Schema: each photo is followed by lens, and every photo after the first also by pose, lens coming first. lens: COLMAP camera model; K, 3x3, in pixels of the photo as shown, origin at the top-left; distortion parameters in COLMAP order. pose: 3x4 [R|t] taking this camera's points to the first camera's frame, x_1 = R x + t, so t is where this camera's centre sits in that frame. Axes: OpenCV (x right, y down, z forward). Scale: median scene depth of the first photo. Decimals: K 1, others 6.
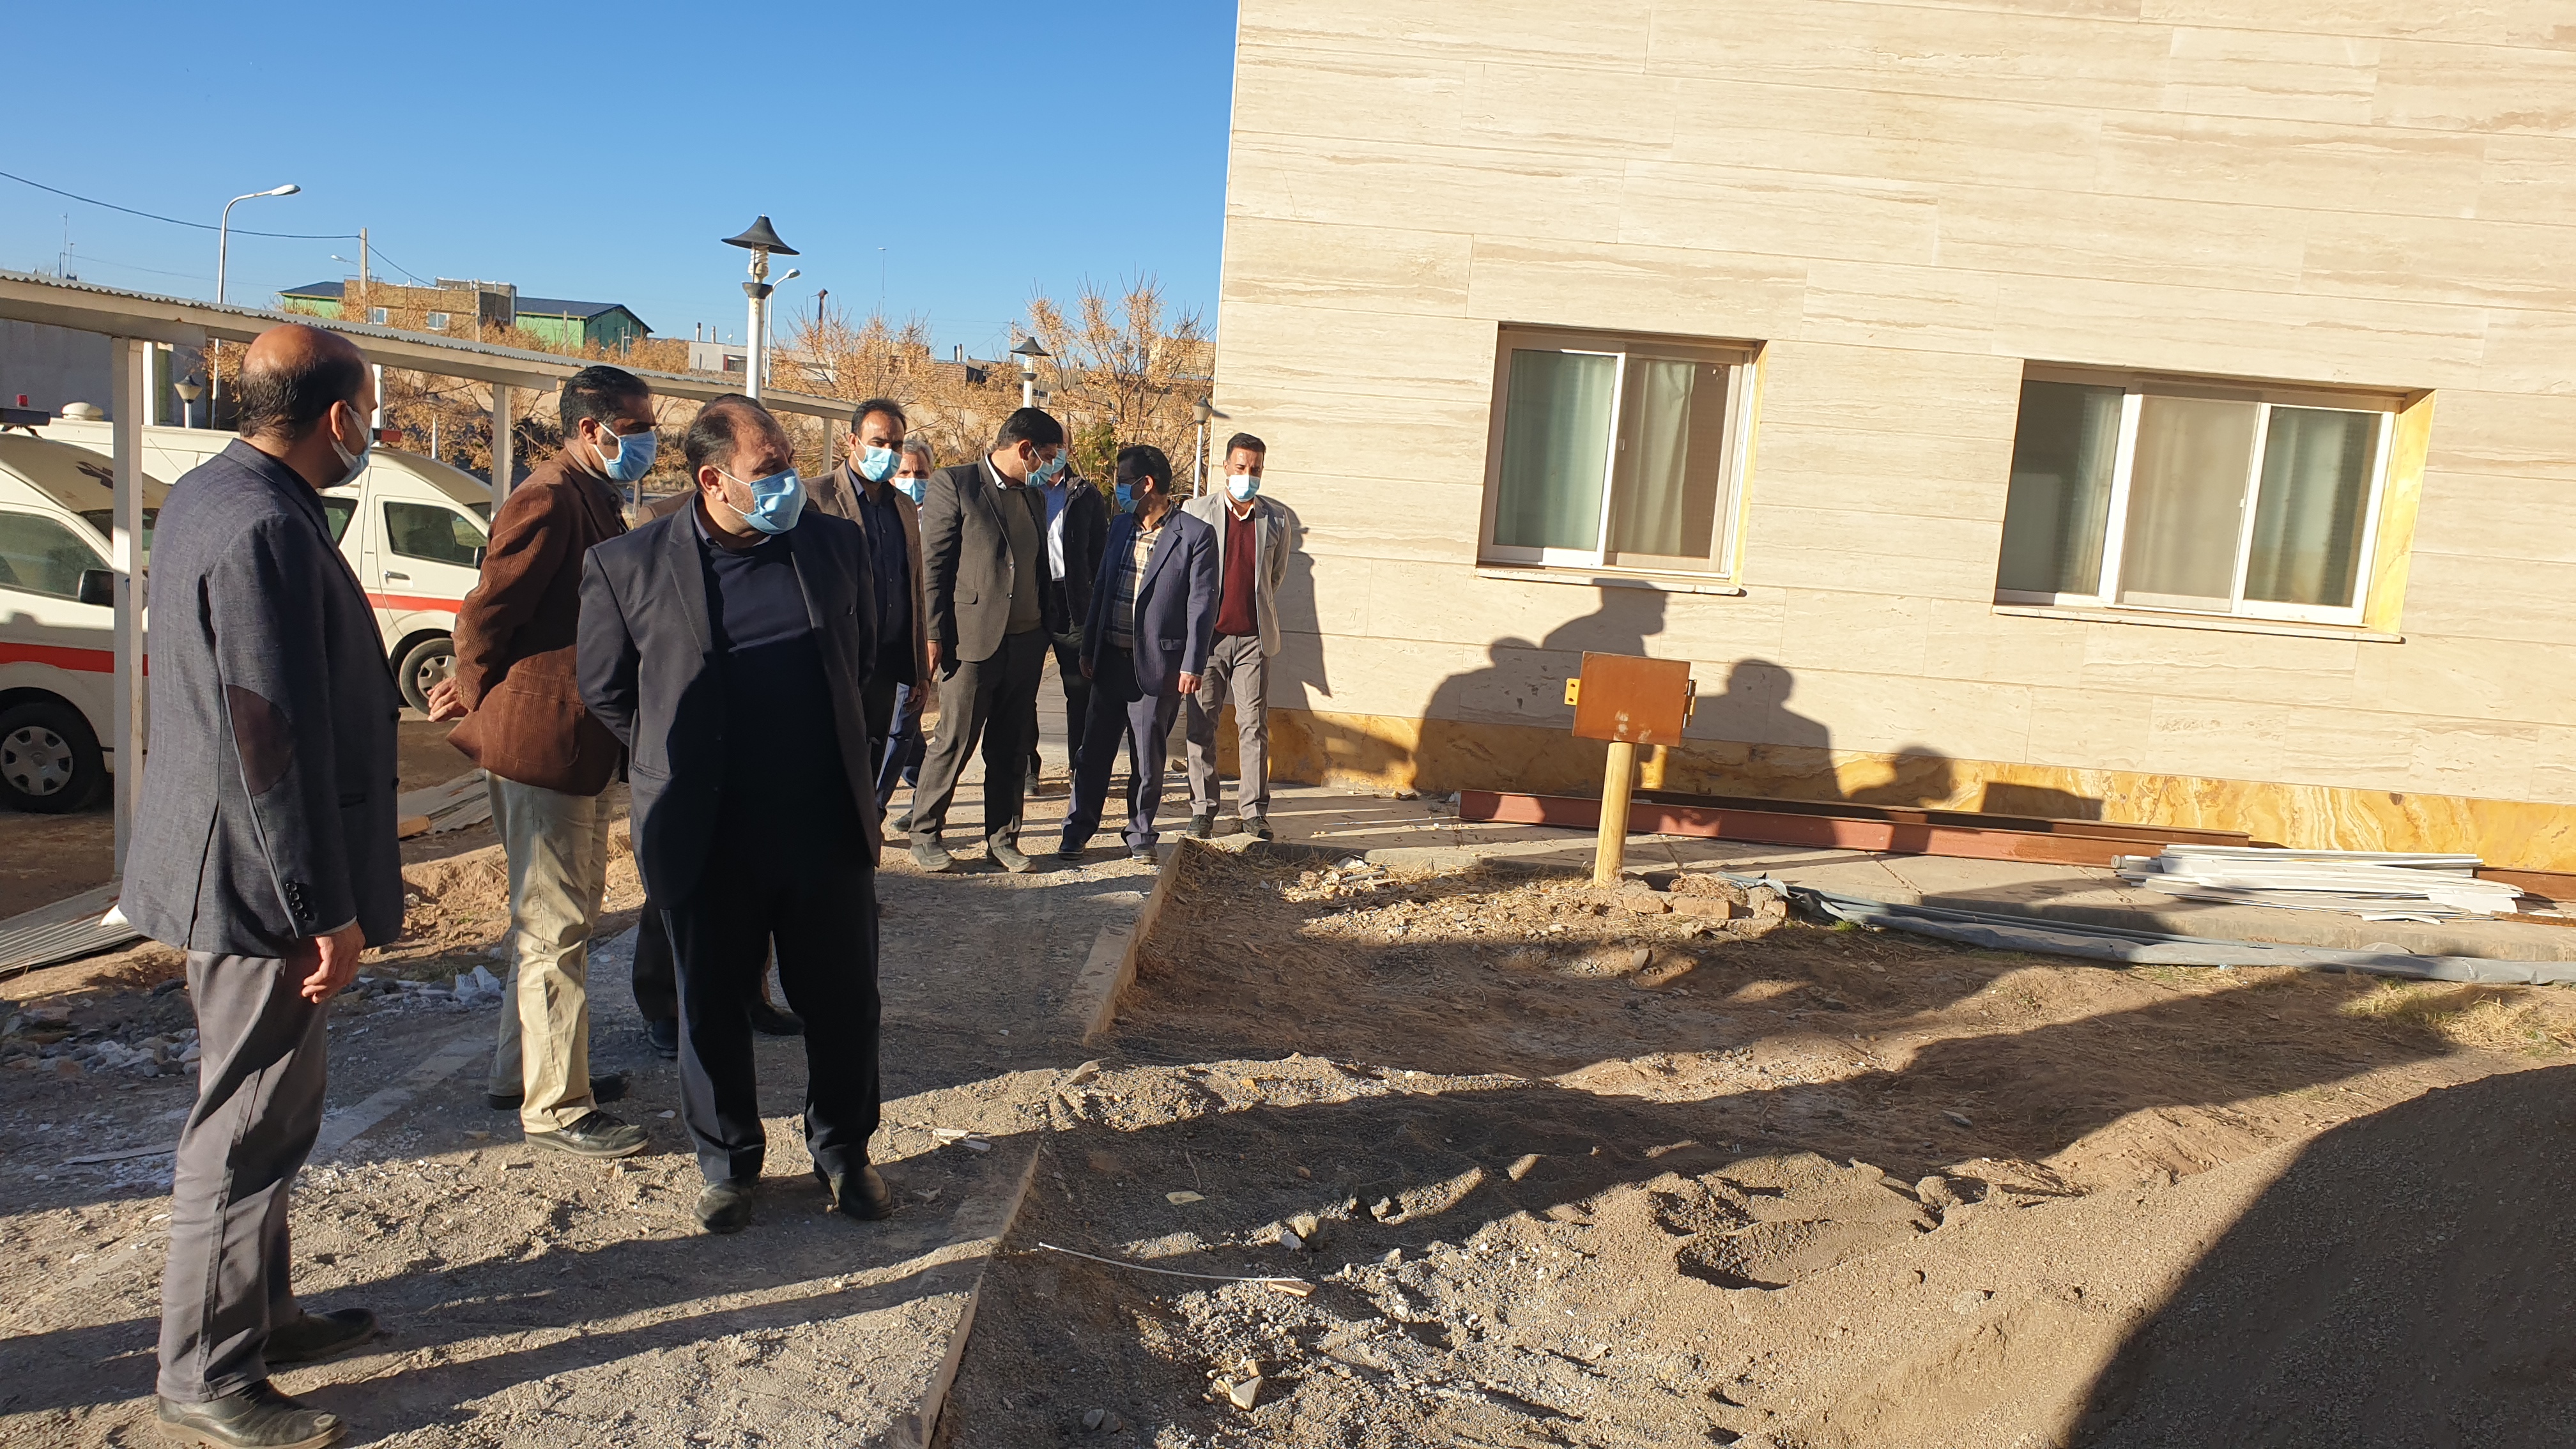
lens RADIAL K [[1913.5, 0, 1280.8], [0, 1913.5, 739.9], [0, 0, 1]] dist [0.013729, 0.000571]
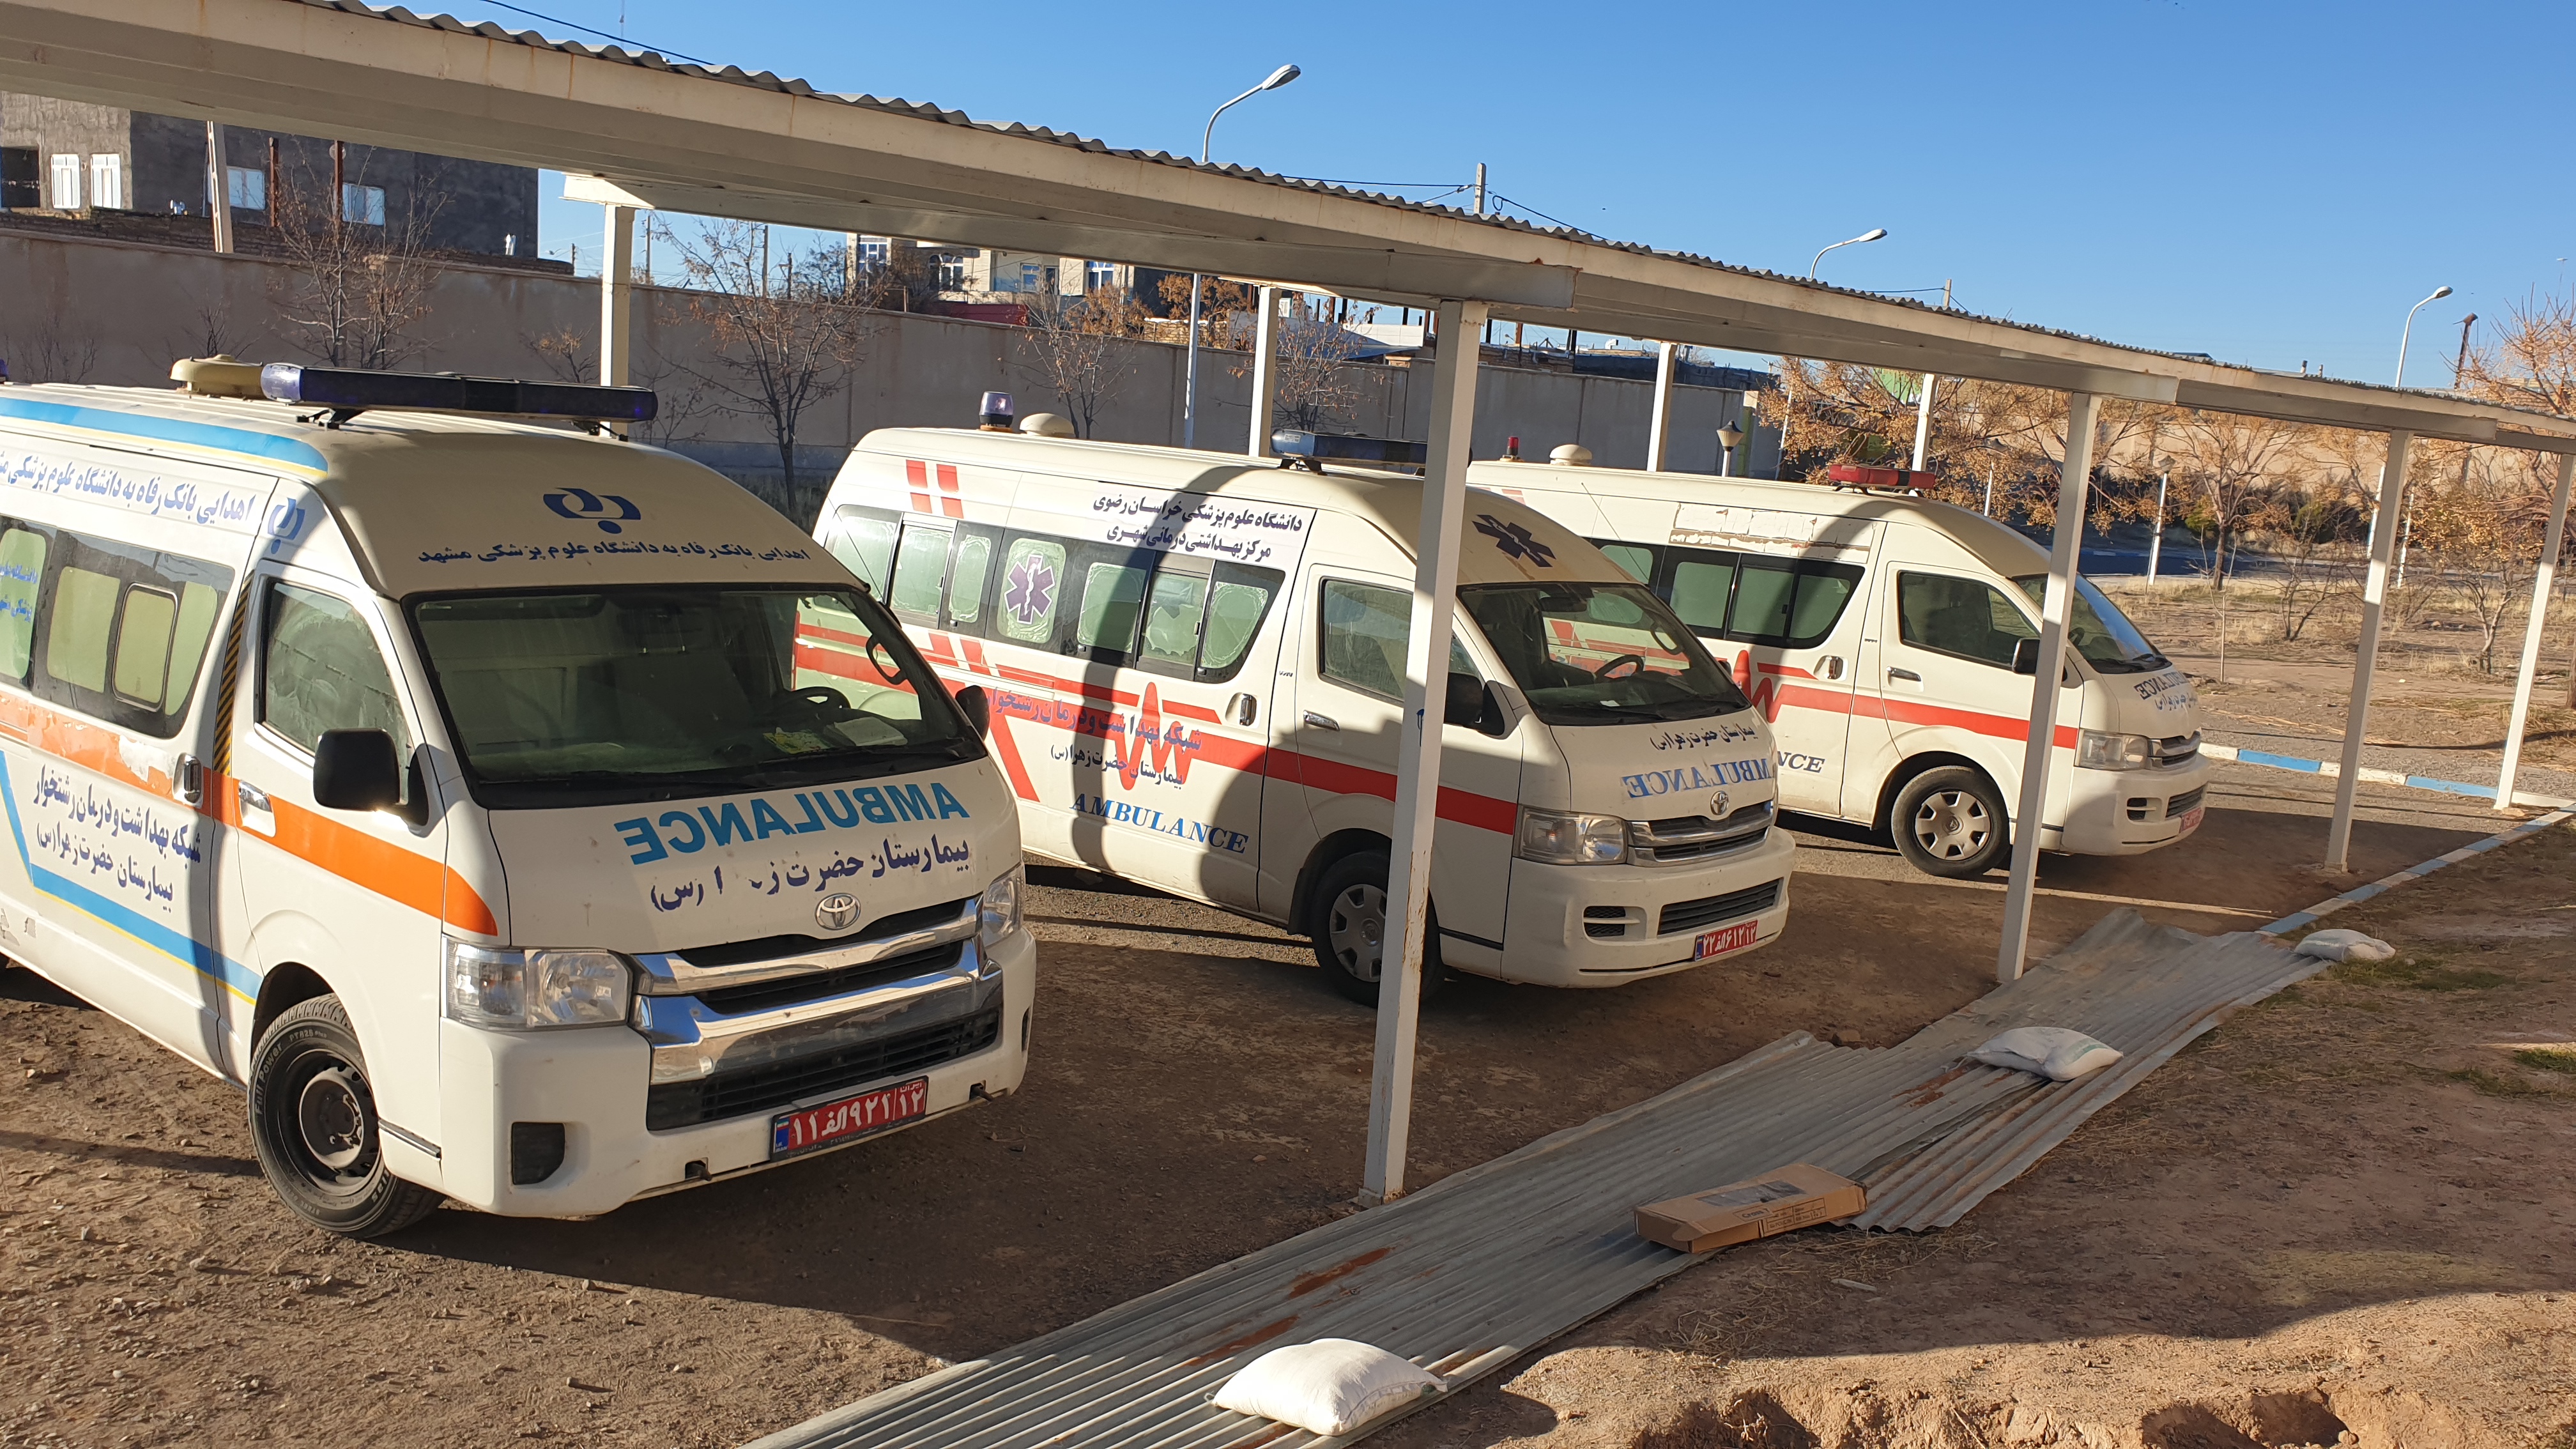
lens RADIAL K [[1913.5, 0, 1271.9], [0, 1913.5, 729.9], [0, 0, 1]] dist [0.013729, 0.000571]
pose [[0.717279, 0.084053, -0.691698, -0.133132], [-0.107698, 0.994142, 0.009124, -0.045710], [0.688413, 0.067950, 0.722129, 0.321370]]
